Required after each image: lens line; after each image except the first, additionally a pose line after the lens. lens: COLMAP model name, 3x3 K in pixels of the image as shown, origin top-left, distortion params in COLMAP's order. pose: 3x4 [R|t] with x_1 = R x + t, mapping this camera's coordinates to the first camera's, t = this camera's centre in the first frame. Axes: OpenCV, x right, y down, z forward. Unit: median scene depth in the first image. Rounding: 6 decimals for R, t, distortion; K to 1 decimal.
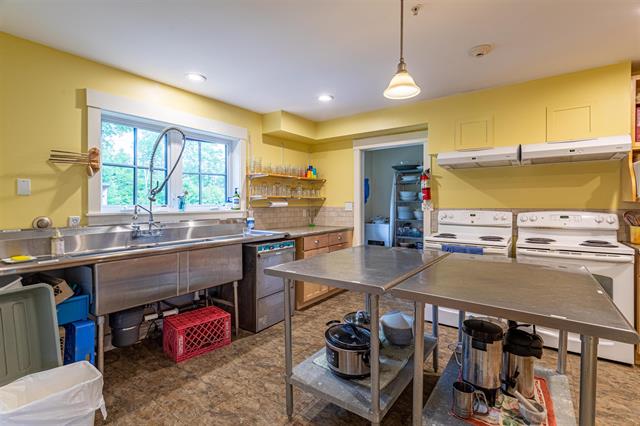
lens RADIAL K [[312.7, 0, 320.2], [0, 312.7, 209.1], [0, 0, 1]] dist [-0.001211, -0.000193]
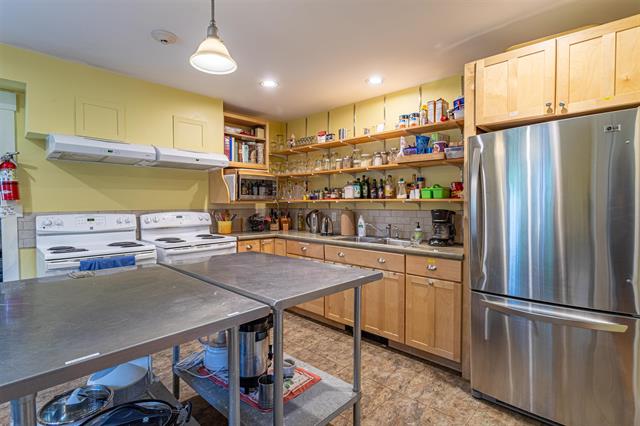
lens RADIAL K [[312.7, 0, 320.5], [0, 312.7, 212.1], [0, 0, 1]] dist [-0.001211, -0.000193]
pose [[0.129436, -0.024885, 0.991276, -0.251864], [0.024076, 0.999469, 0.021947, -0.004154], [-0.991295, 0.021025, 0.129966, 0.321257]]
